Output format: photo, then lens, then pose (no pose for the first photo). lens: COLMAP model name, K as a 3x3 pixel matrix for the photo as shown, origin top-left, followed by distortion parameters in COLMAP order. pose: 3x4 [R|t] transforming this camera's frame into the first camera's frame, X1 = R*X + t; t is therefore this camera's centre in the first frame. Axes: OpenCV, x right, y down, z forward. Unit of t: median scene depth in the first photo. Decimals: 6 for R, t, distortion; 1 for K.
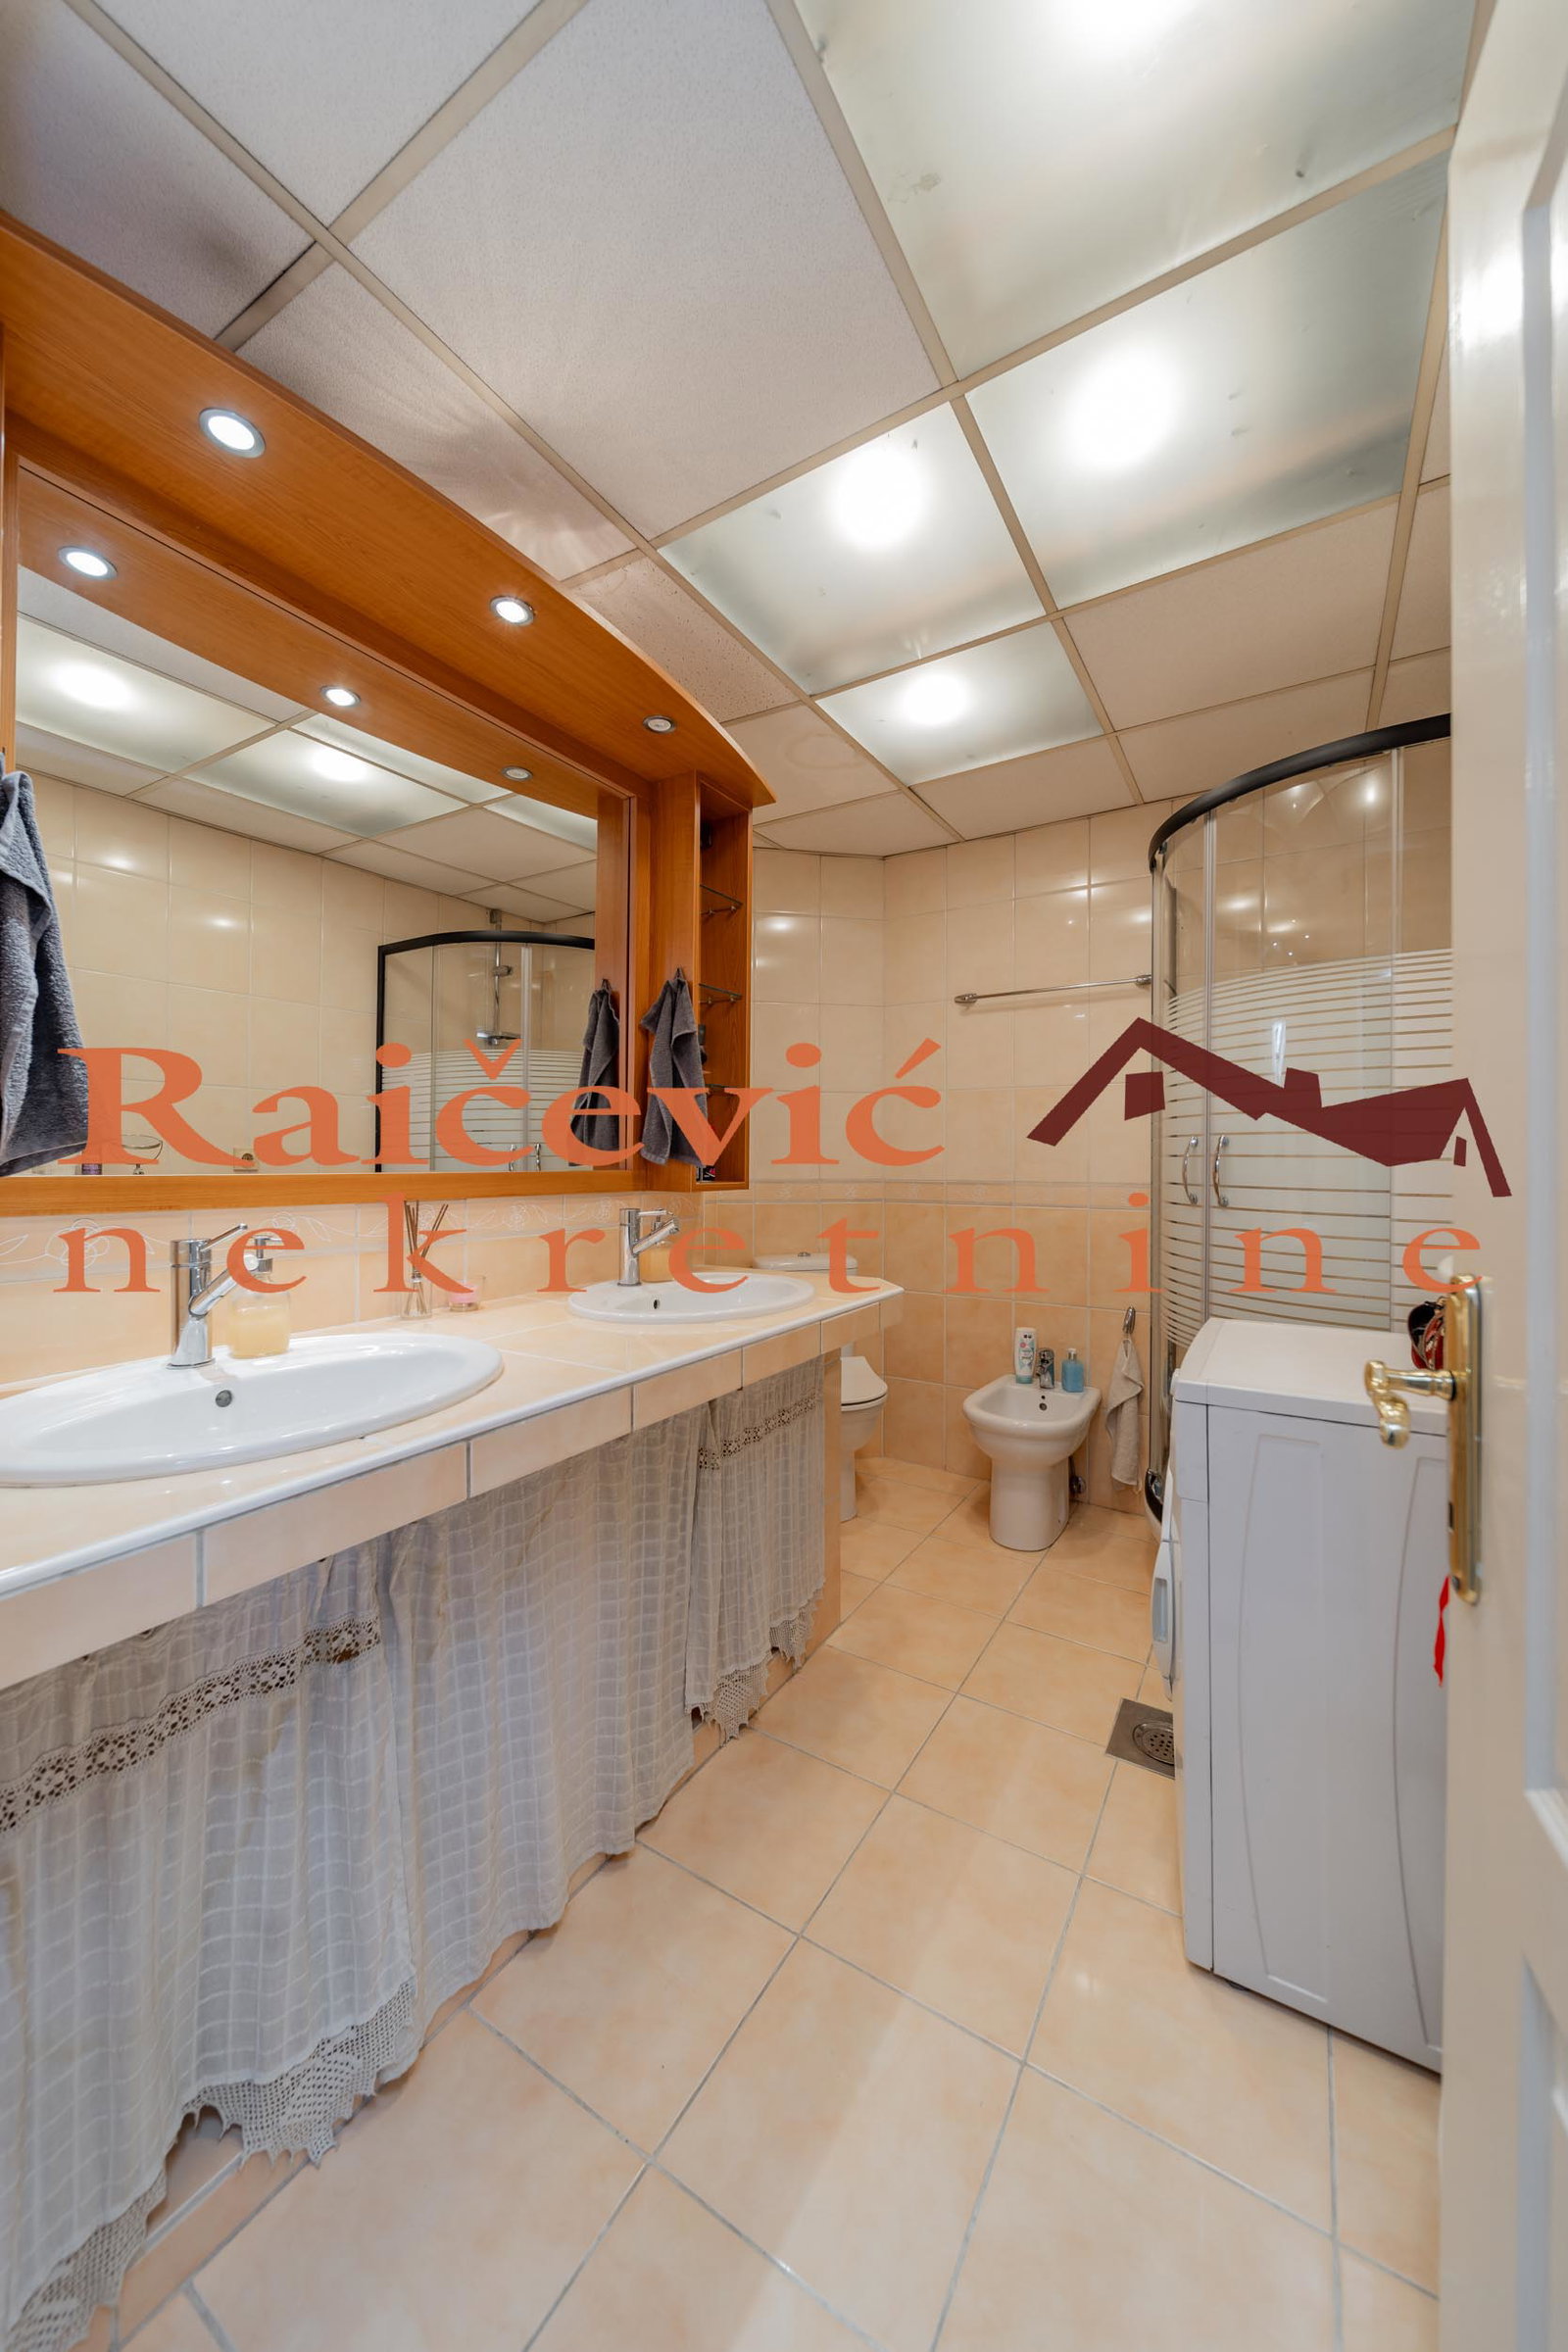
lens RADIAL K [[828.2, 0, 783.0], [0, 828.2, 1170.7], [0, 0, 1]] dist [0.007404, -0.000673]
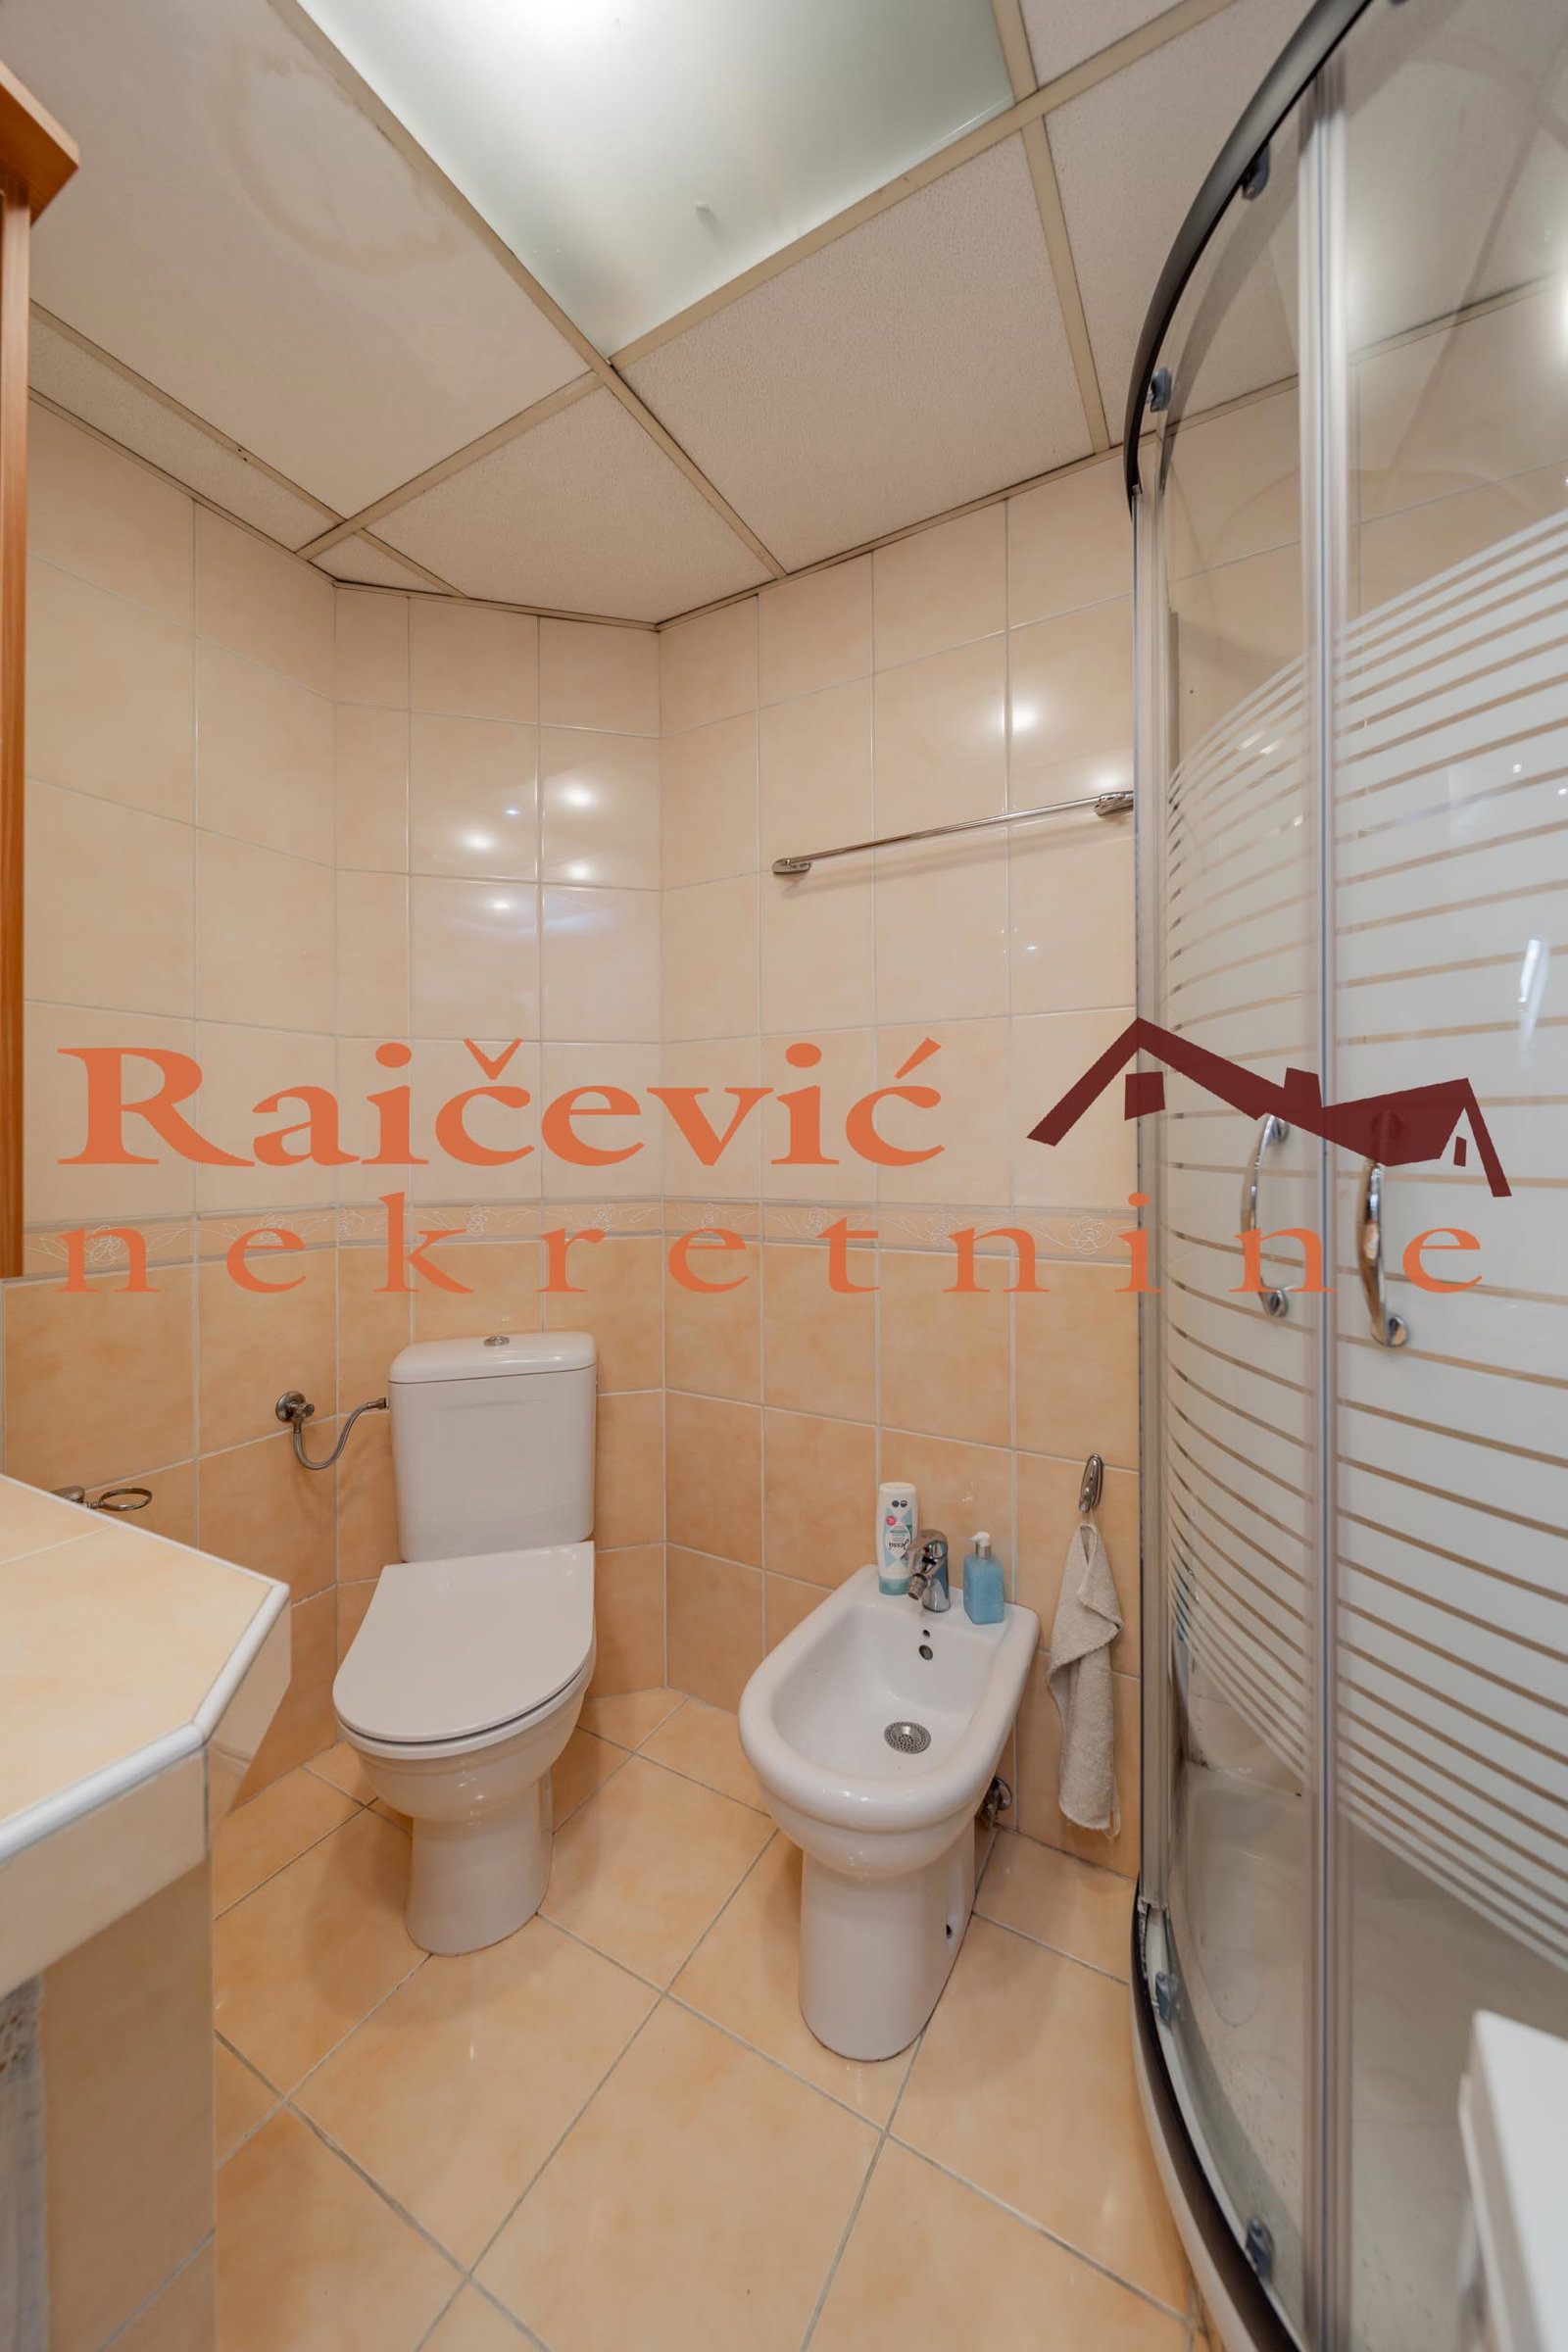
lens RADIAL K [[828.2, 0, 787.4], [0, 828.2, 1155.1], [0, 0, 1]] dist [0.007404, -0.000673]
pose [[0.999091, -0.010376, 0.041339, 0.213559], [0.010388, 0.999946, -0.000077, -0.019038], [-0.041336, 0.000507, 0.999145, 0.503531]]
